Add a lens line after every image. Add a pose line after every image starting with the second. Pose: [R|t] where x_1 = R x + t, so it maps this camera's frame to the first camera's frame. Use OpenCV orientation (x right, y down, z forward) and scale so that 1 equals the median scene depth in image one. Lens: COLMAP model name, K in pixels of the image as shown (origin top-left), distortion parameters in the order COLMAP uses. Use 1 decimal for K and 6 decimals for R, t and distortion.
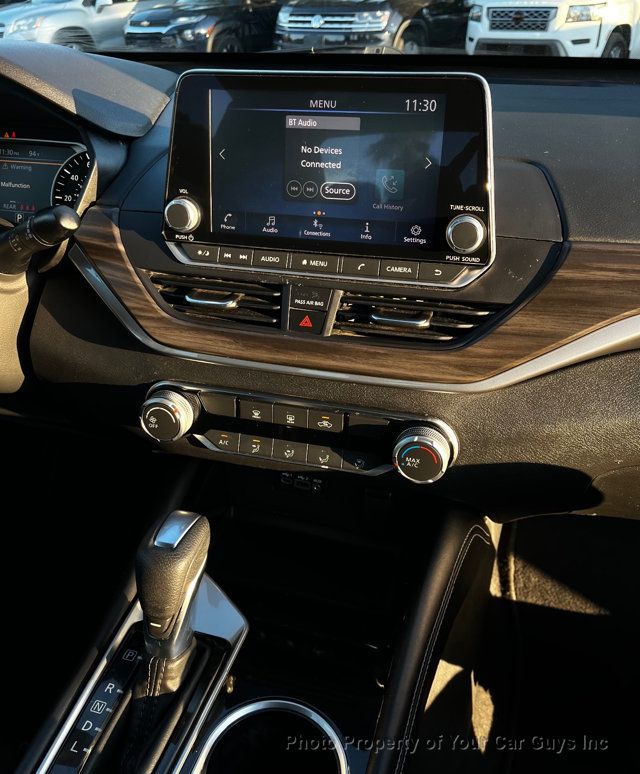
lens RADIAL K [[687.3, 0, 308.3], [0, 687.3, 353.9], [0, 0, 1]] dist [0.009504, -0.018028]
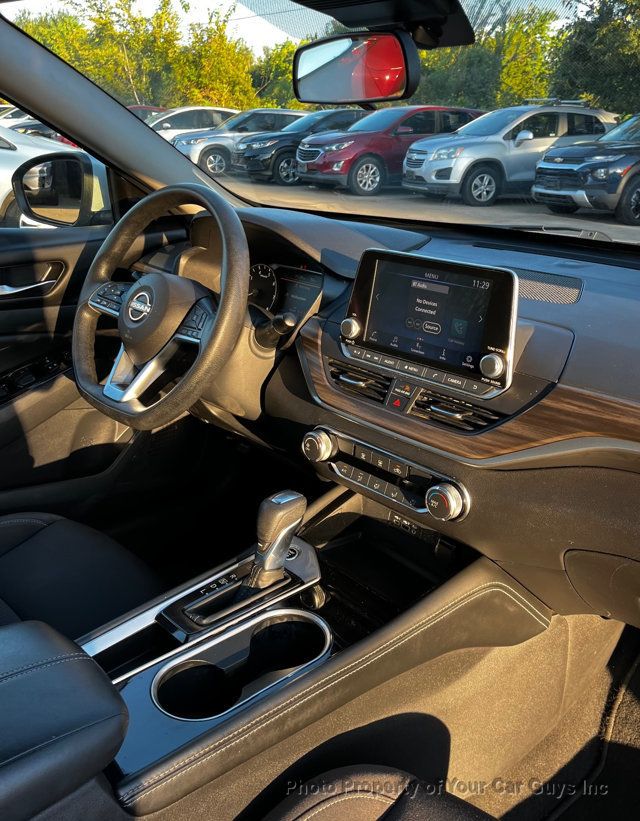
lens RADIAL K [[752.1, 0, 319.4], [0, 752.1, 400.7], [0, 0, 1]] dist [0.005865, 0.011773]
pose [[0.862979, 0.200218, -0.463875, 0.638139], [-0.257885, 0.964077, -0.063645, 0.104840], [0.434469, 0.174551, 0.883611, -0.621145]]
